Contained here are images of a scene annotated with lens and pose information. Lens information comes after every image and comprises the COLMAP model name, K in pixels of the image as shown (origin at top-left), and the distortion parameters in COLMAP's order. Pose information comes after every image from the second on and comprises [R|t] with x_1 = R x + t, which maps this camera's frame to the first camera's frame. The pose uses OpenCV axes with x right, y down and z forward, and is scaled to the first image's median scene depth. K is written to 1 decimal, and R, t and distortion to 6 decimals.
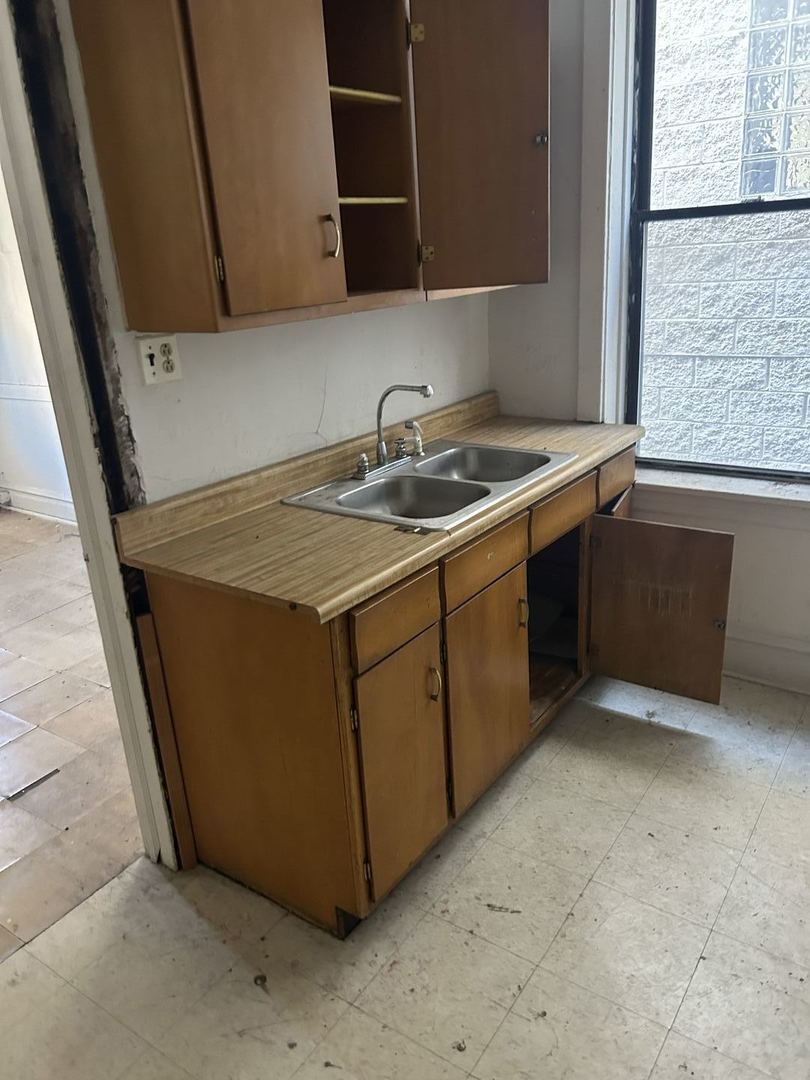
lens RADIAL K [[819.0, 0, 405.4], [0, 819.0, 540.8], [0, 0, 1]] dist [0.037875, 0.000072]
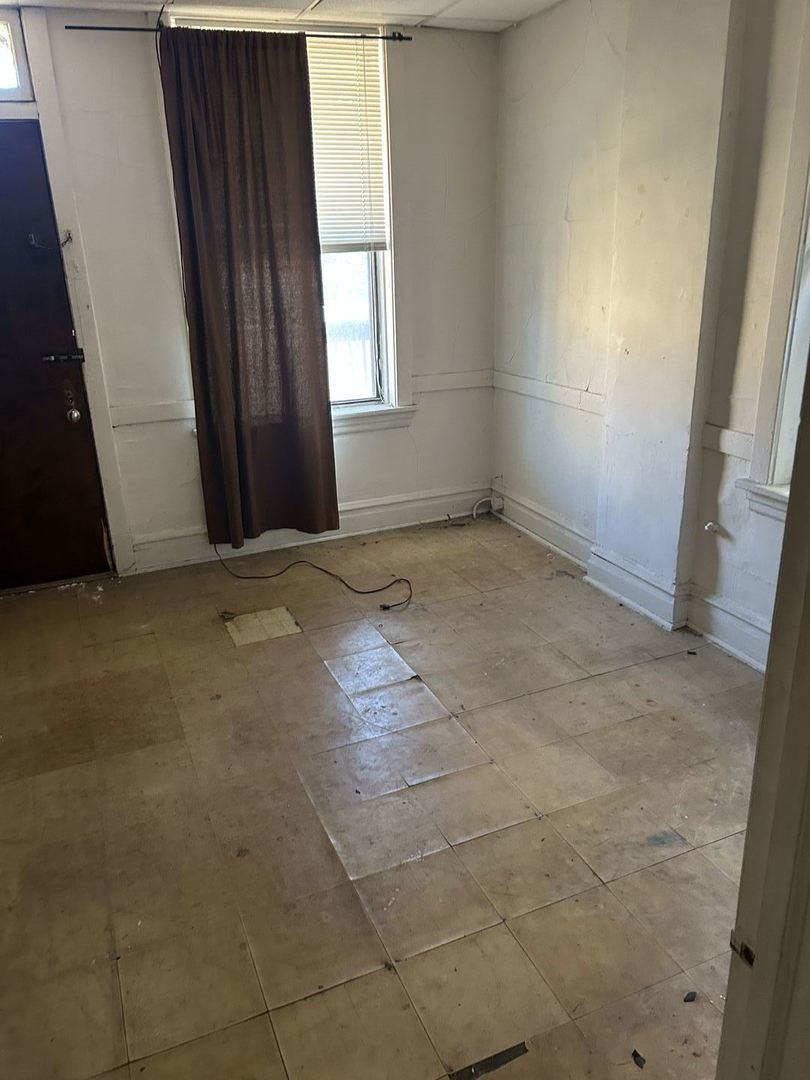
lens RADIAL K [[819.0, 0, 406.6], [0, 819.0, 540.1], [0, 0, 1]] dist [0.037875, 0.000072]
pose [[0.846197, 0.214781, -0.487668, -0.150750], [-0.202584, 0.976123, 0.078386, -0.071274], [0.492860, 0.032464, 0.869503, 0.219639]]
